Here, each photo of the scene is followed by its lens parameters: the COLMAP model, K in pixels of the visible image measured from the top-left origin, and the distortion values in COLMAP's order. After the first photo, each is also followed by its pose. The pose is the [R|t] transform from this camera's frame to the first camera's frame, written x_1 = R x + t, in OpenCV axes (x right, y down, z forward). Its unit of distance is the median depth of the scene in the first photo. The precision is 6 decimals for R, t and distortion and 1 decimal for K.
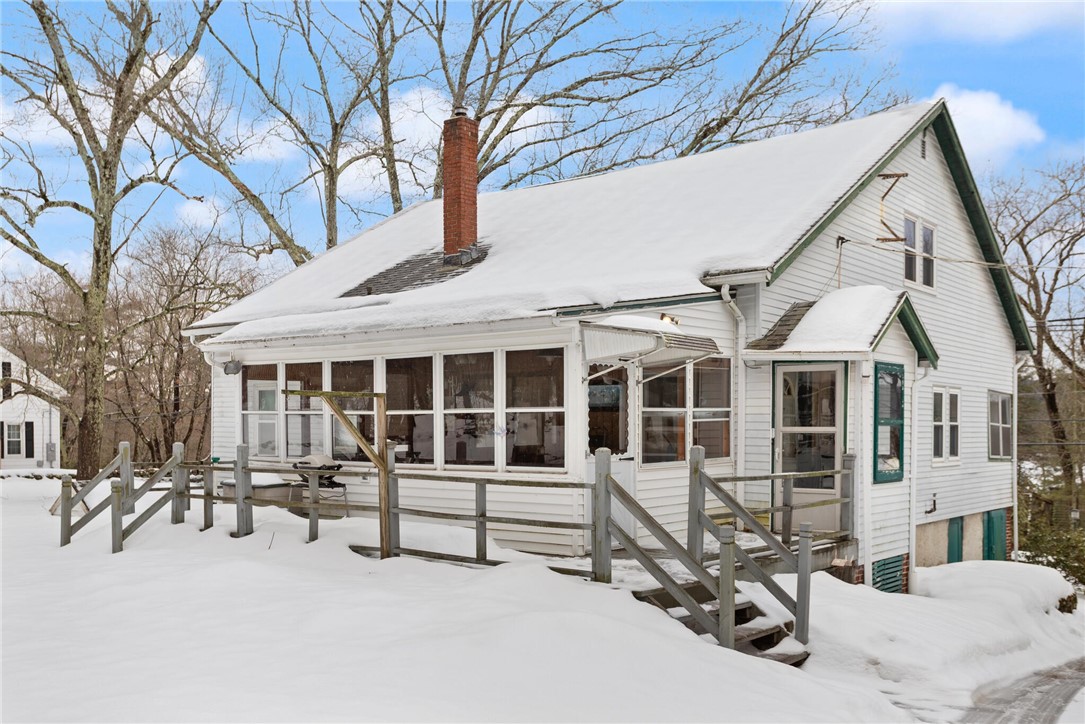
lens RADIAL K [[1024.4, 0, 542.5], [0, 1024.4, 362.0], [0, 0, 1]] dist [-0.006894, -0.004453]
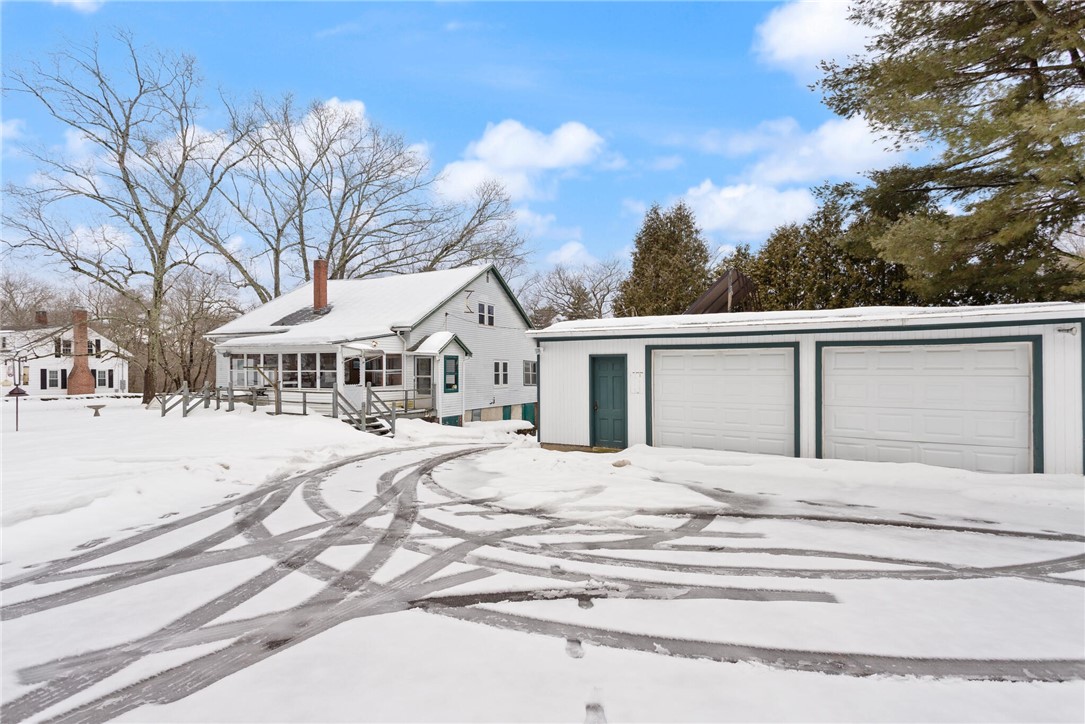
lens RADIAL K [[545.6, 0, 541.8], [0, 545.6, 347.5], [0, 0, 1]] dist [-0.000348, 0.000262]
pose [[0.972456, 0.009673, 0.232887, 0.211007], [-0.015198, 0.999644, 0.021943, -0.066119], [-0.232592, -0.024878, 0.972256, -0.729961]]
